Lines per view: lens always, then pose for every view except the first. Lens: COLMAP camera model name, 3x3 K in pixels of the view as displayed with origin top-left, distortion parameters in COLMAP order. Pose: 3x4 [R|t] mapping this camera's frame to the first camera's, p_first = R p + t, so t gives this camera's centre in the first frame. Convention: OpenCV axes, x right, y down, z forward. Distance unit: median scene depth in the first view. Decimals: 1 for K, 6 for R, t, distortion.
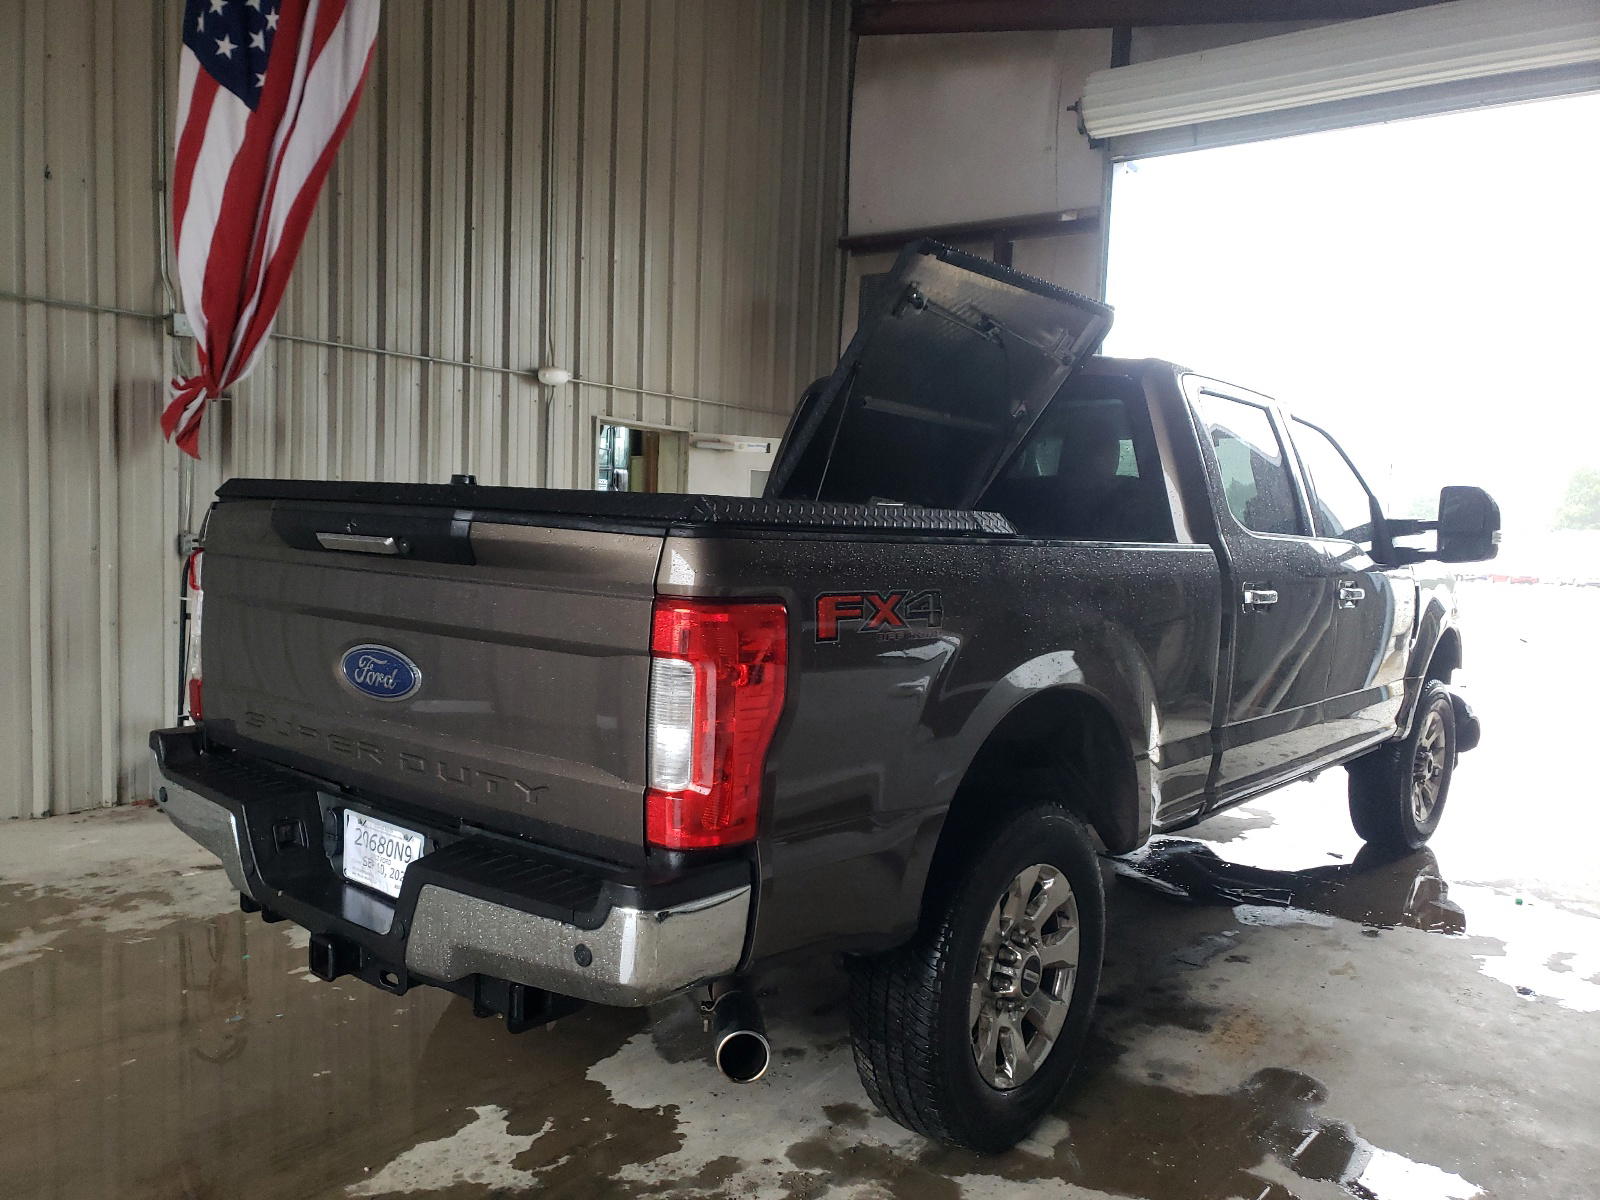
lens RADIAL K [[1255.9, 0, 800.0], [0, 1255.9, 600.0], [0, 0, 1]] dist [0.011246, 0.001063]
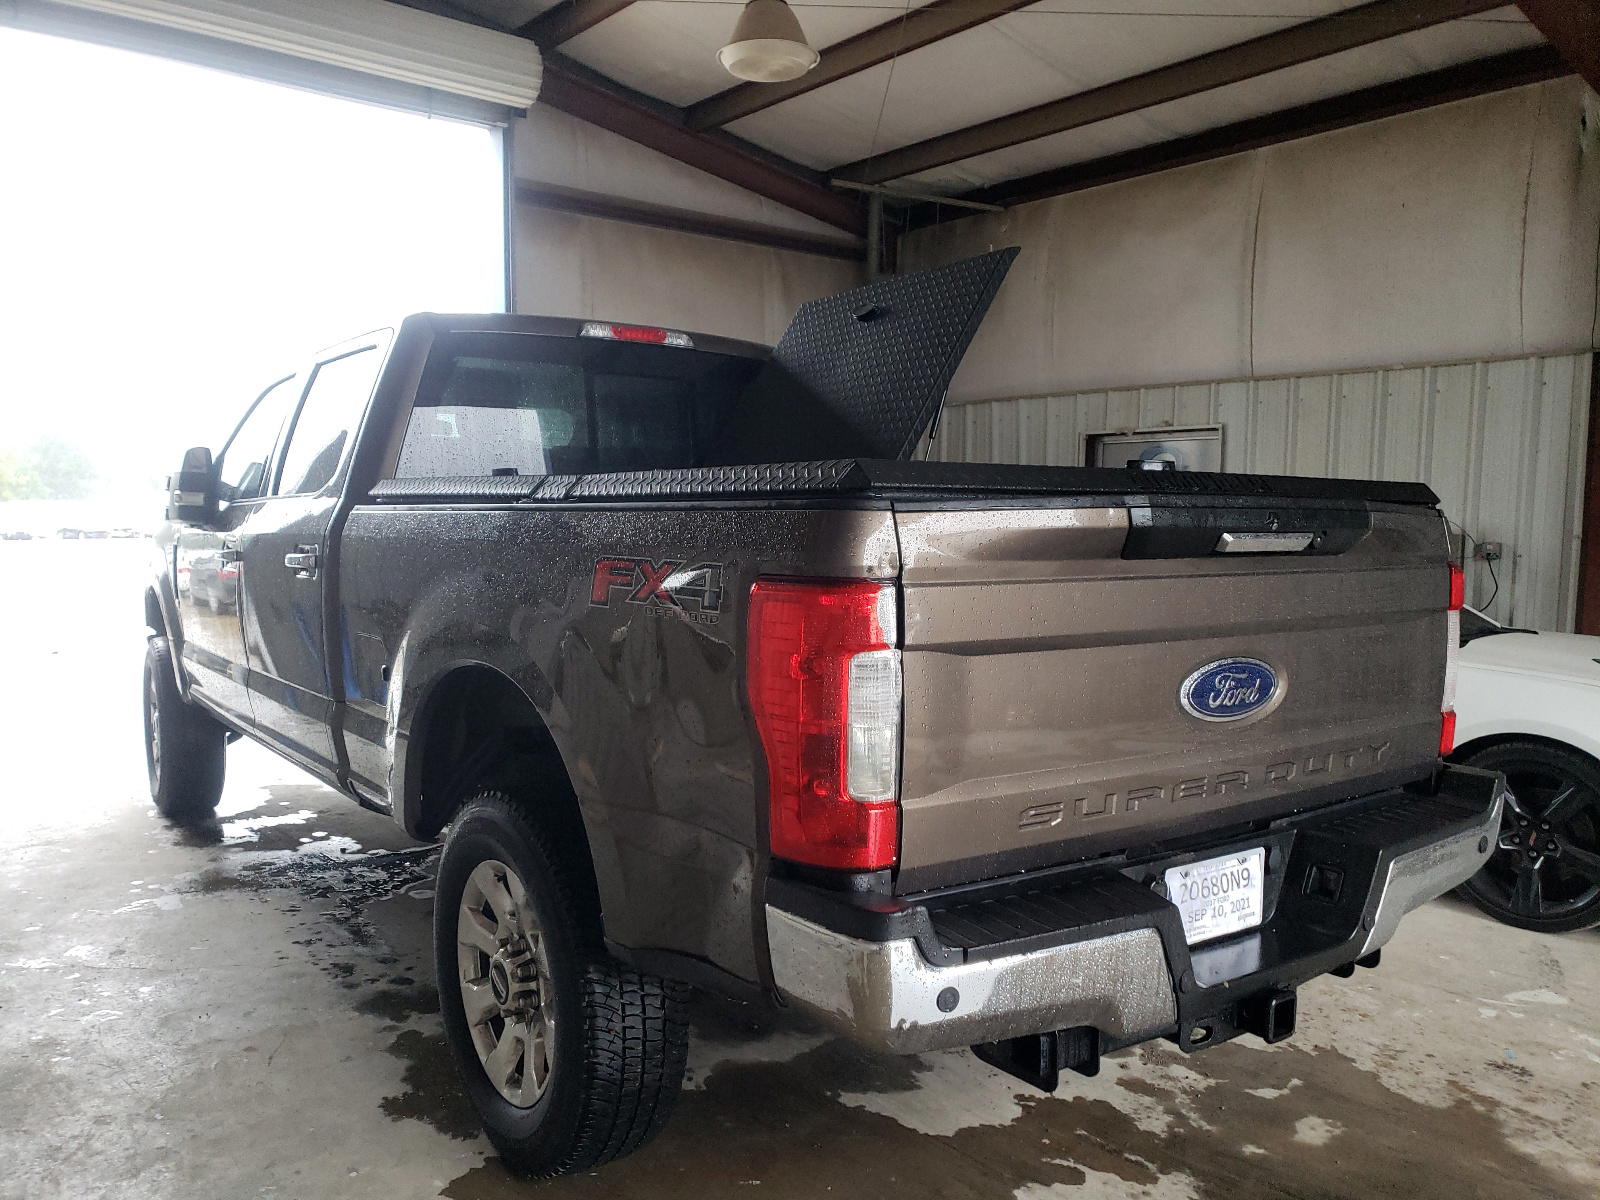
lens RADIAL K [[1255.9, 0, 800.0], [0, 1255.9, 600.0], [0, 0, 1]] dist [0.011246, 0.001063]
pose [[0.232781, -0.098913, 0.967486, -1.165643], [0.054726, 0.994570, 0.088515, -0.091878], [-0.970988, 0.032342, 0.236930, 1.010497]]
